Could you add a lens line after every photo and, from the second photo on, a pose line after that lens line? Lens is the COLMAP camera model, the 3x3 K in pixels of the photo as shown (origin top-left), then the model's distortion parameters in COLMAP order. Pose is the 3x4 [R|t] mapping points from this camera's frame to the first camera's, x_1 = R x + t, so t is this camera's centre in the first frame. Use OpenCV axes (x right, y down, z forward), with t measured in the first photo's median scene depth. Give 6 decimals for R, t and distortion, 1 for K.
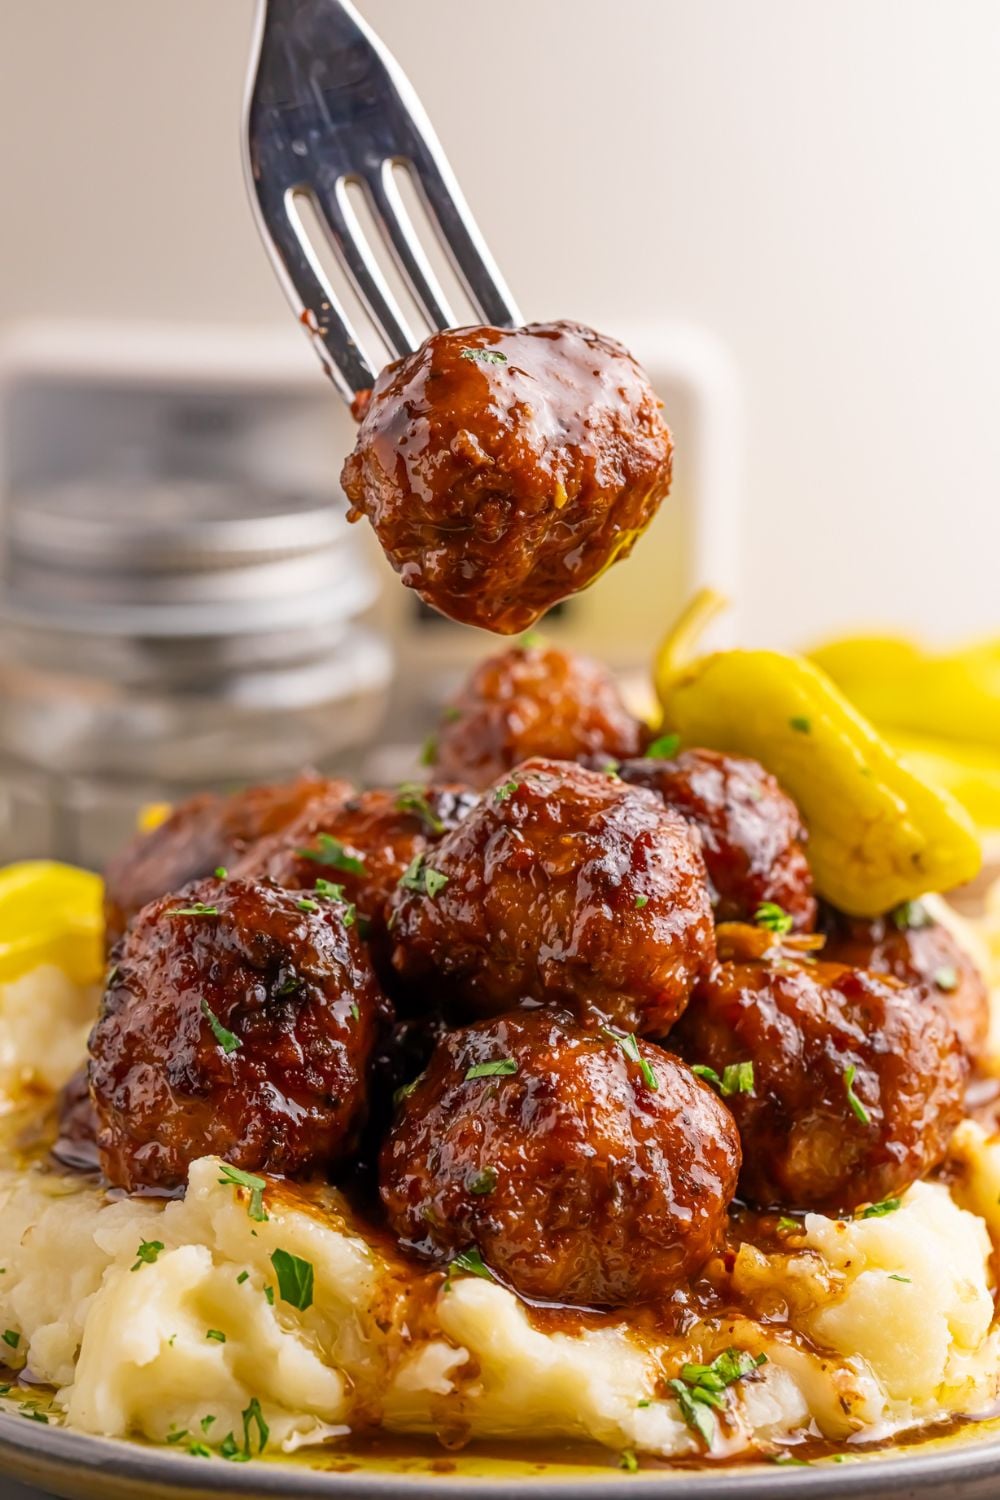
lens RADIAL K [[4952.5, 0, 500.0], [0, 4952.5, 750.0], [0, 0, 1]] dist [-0.053435, -1.489577]
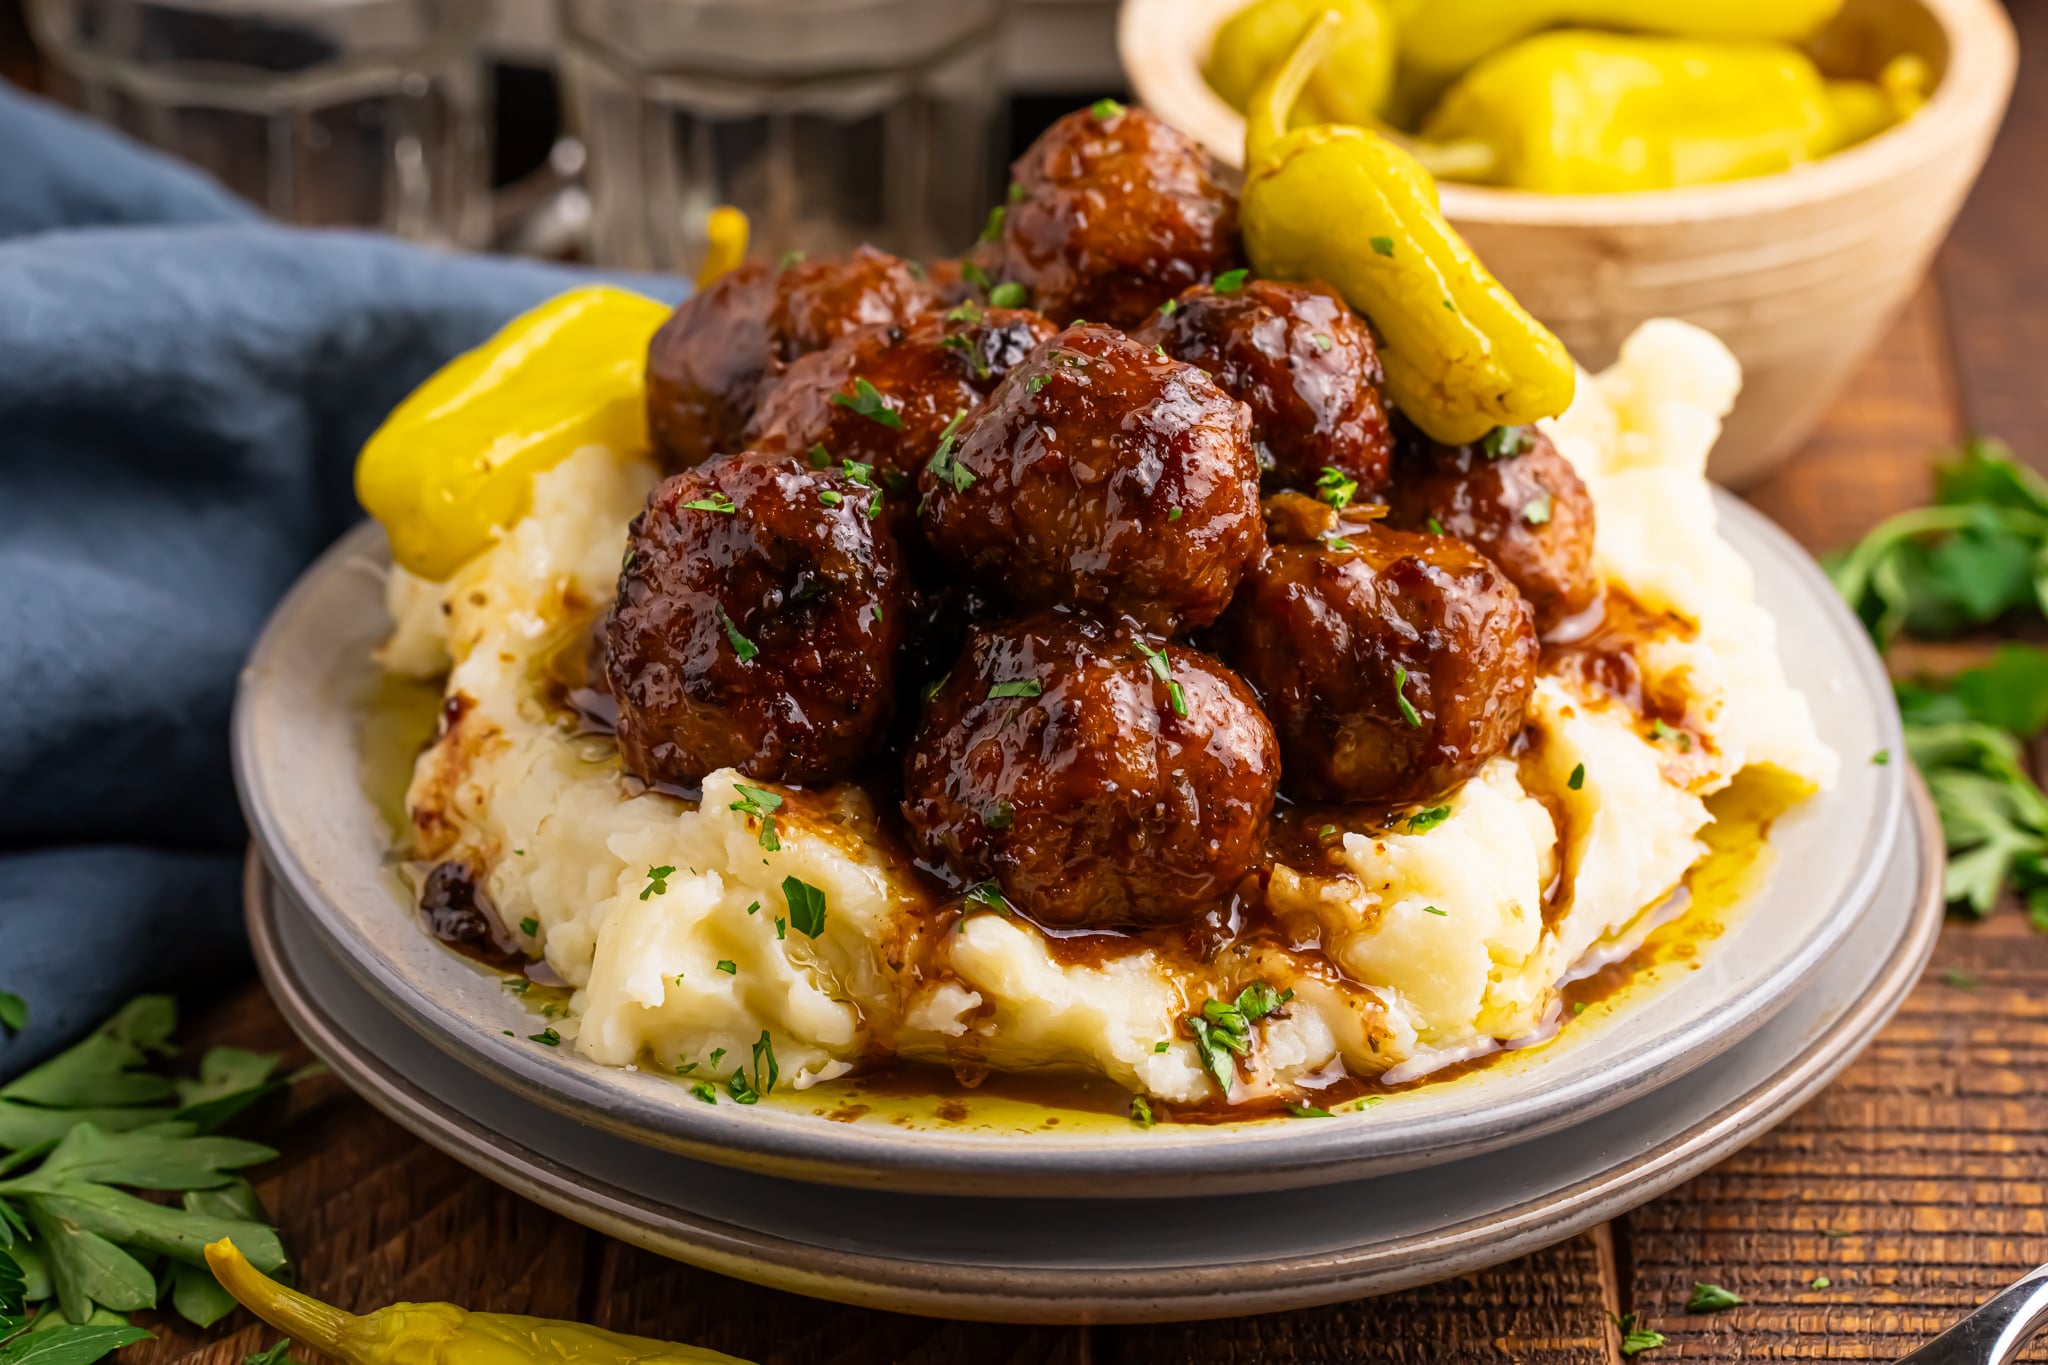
lens RADIAL K [[6761.8, 0, 1024.0], [0, 6761.8, 682.5], [0, 0, 1]] dist [-0.053435, -1.489577]
pose [[0.996966, 0.020261, -0.075154, 0.097830], [0.000397, 0.964191, 0.265209, -0.282425], [0.077836, -0.264434, 0.961258, -0.258342]]
